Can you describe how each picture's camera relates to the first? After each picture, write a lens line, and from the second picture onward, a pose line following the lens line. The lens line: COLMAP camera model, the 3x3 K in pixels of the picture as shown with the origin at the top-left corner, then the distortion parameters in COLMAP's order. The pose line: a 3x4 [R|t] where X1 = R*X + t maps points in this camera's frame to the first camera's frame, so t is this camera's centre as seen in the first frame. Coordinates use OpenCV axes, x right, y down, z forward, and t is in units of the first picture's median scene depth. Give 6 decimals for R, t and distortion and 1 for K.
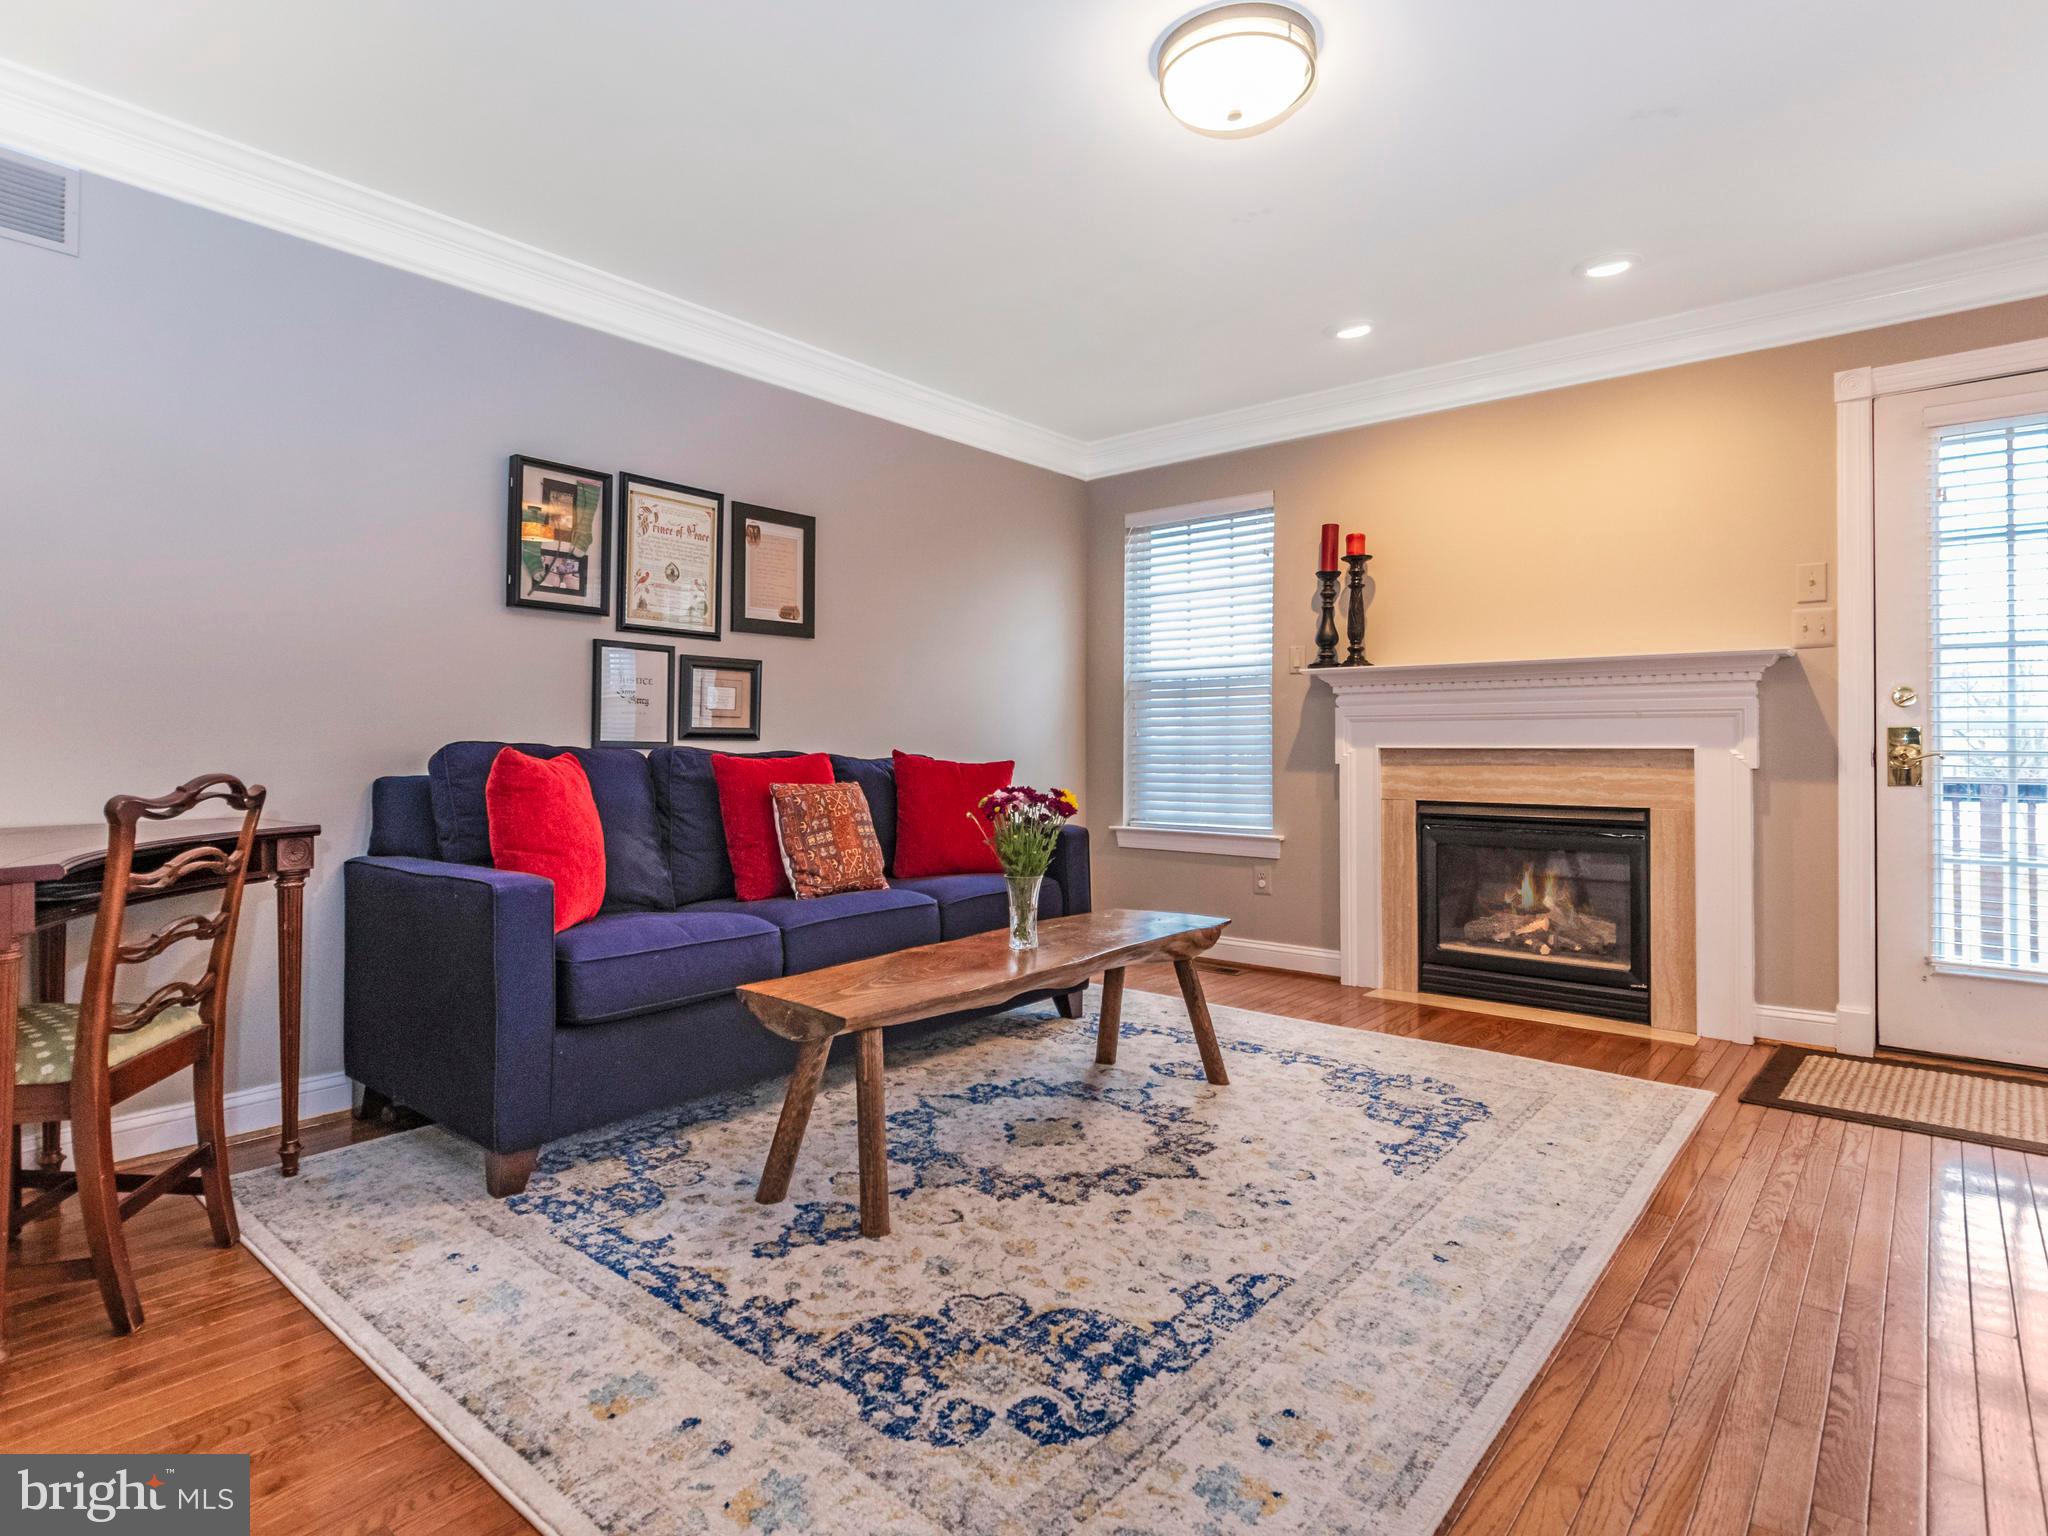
lens RADIAL K [[1099.9, 0, 973.5], [0, 1099.9, 772.3], [0, 0, 1]] dist [0.019220, -0.022475]
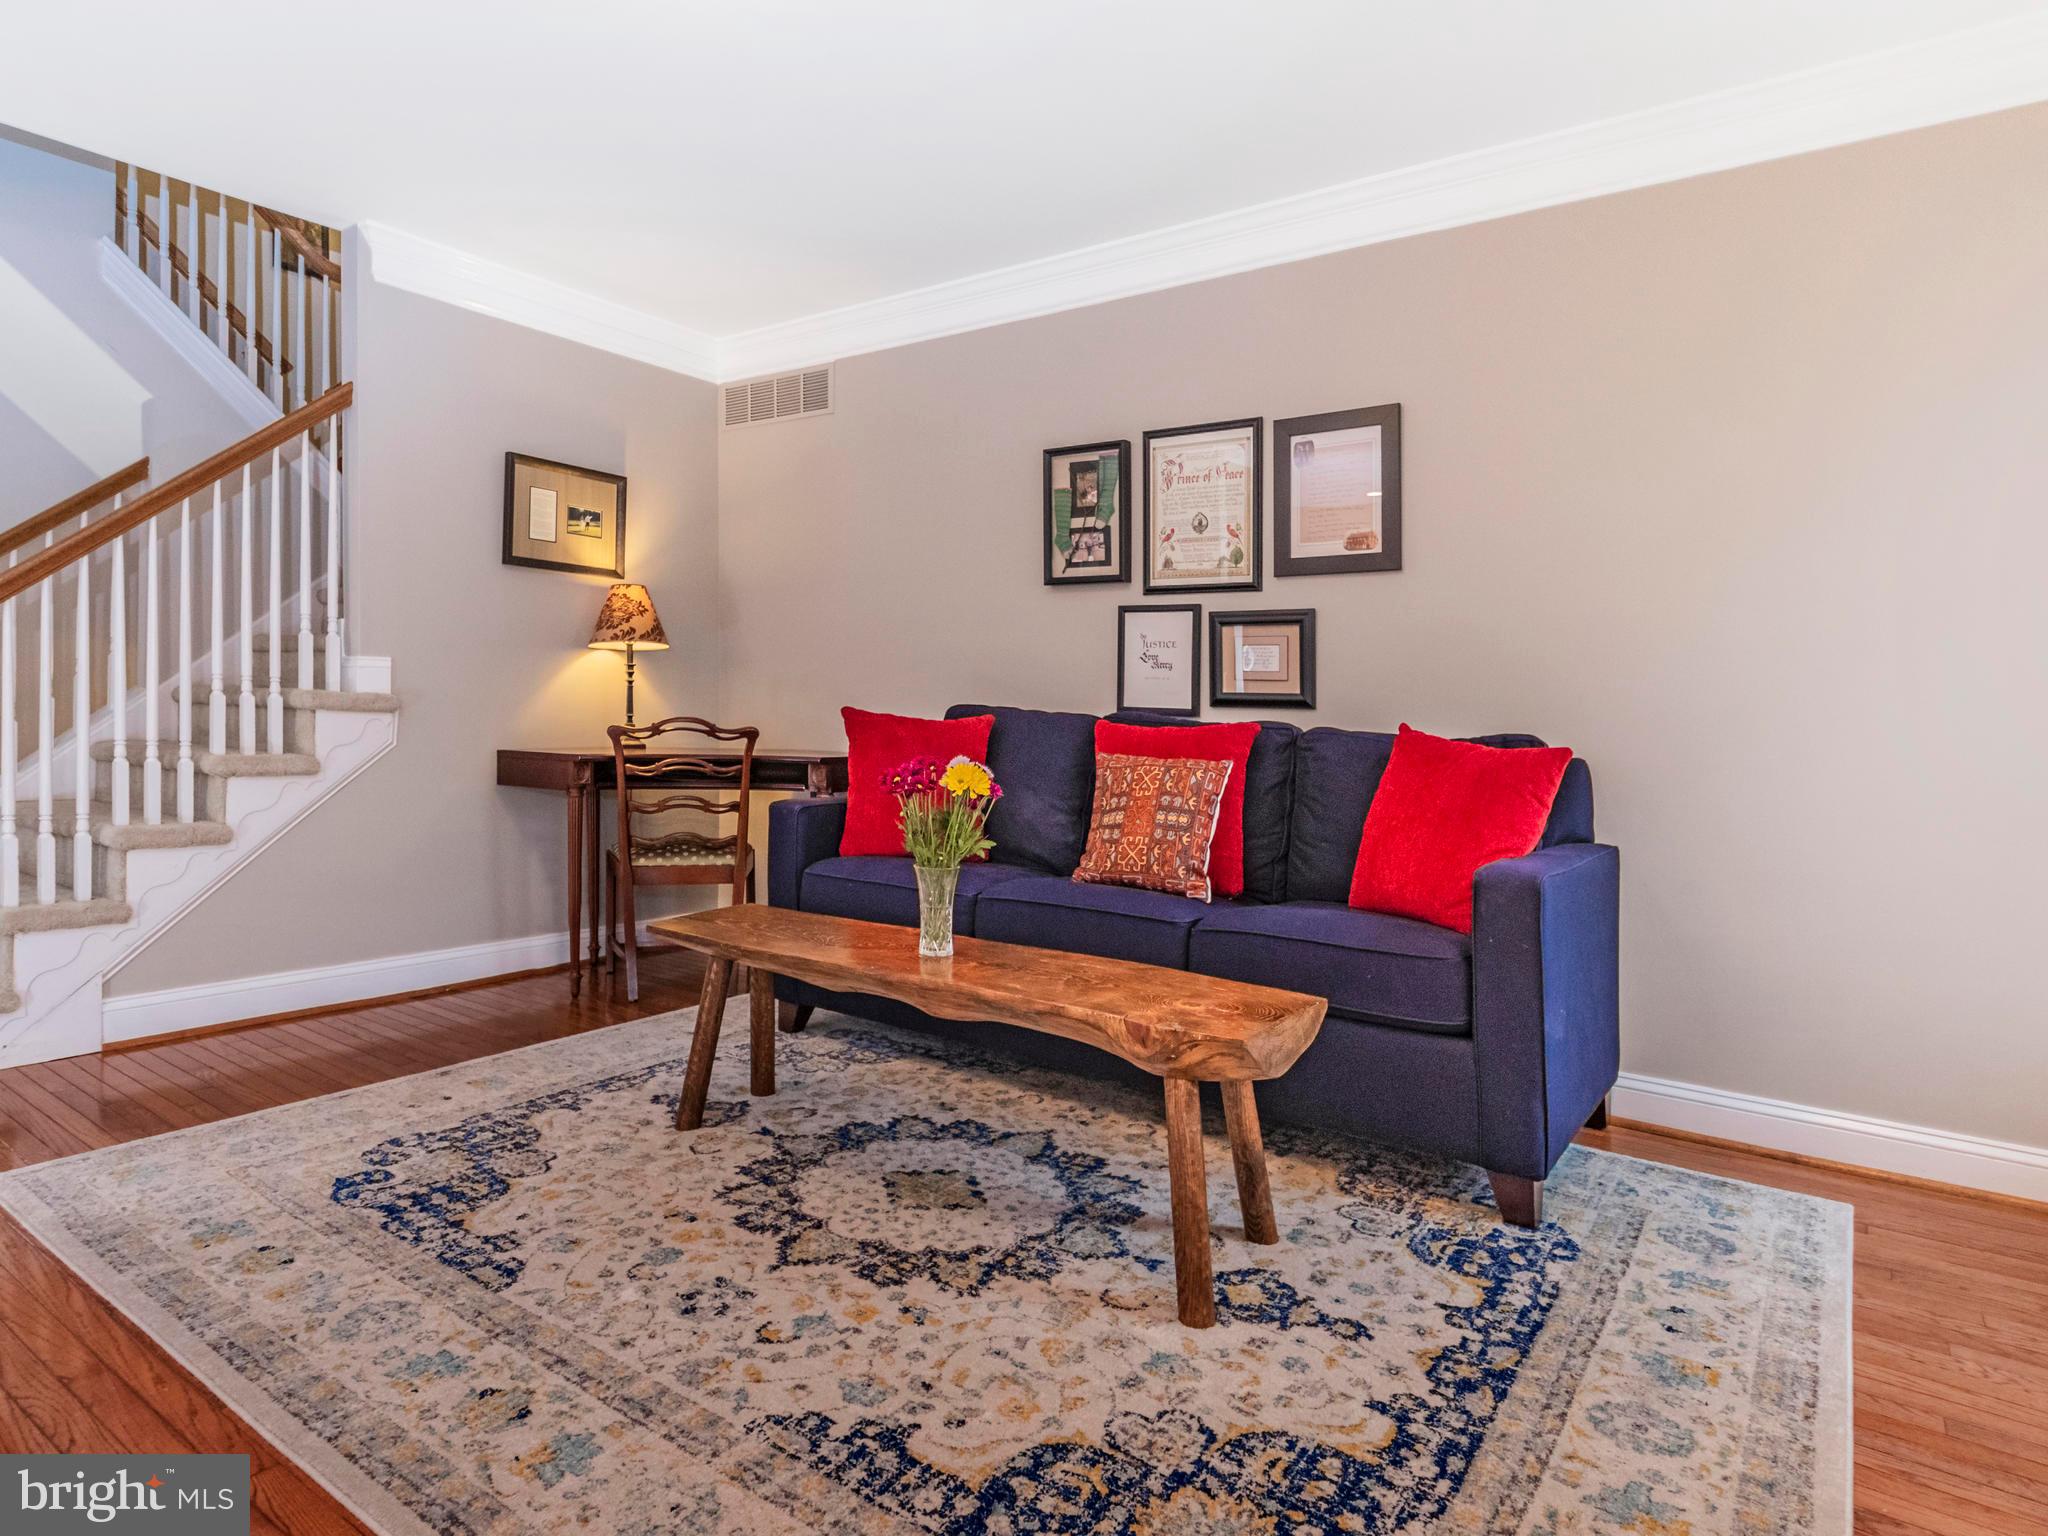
lens RADIAL K [[1310.5, 0, 1024.0], [0, 1310.5, 768.0], [0, 0, 1]] dist [0.003048, 0.000767]
pose [[0.043098, 0.046312, -0.997997, 0.913822], [-0.045618, 0.997974, 0.044341, -0.023166], [0.998029, 0.043616, 0.045123, 0.916875]]
